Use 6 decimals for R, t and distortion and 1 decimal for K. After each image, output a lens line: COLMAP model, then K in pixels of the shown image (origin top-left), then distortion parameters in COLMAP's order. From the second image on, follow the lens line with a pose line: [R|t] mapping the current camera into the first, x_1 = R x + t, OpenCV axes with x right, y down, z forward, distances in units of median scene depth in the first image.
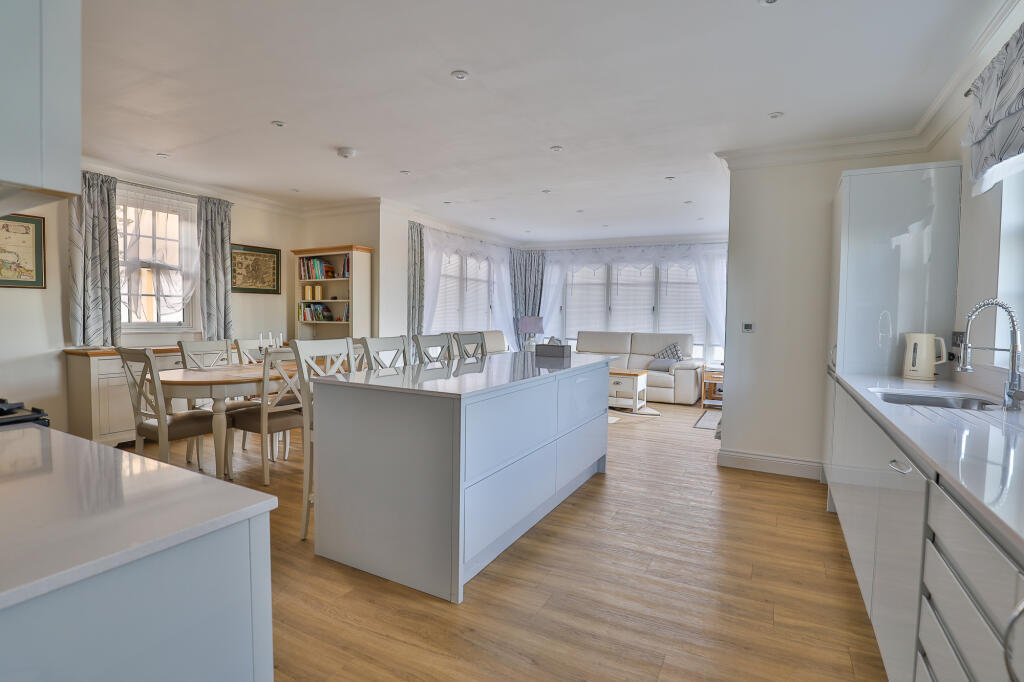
lens RADIAL K [[502.1, 0, 512.0], [0, 502.1, 341.0], [0, 0, 1]] dist [-0.027840, -0.000425]
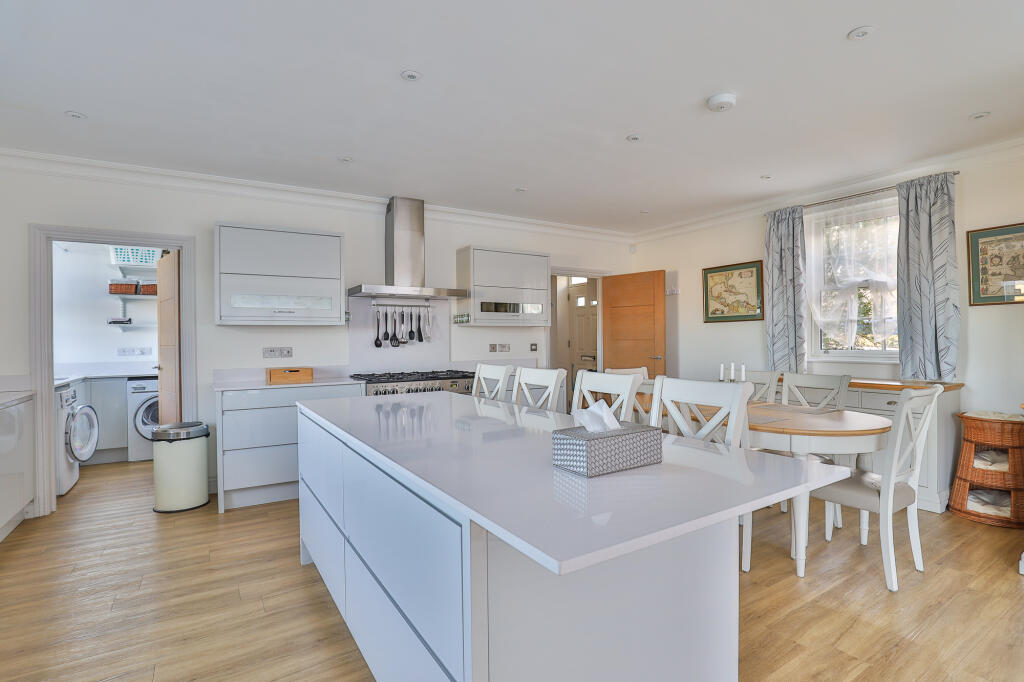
lens RADIAL K [[502.1, 0, 512.0], [0, 502.1, 341.0], [0, 0, 1]] dist [-0.027840, -0.000425]
pose [[-0.493922, -0.008511, -0.869464, 0.603558], [-0.039629, 0.999133, 0.012732, -0.075084], [0.868603, 0.040745, -0.493831, 1.669987]]
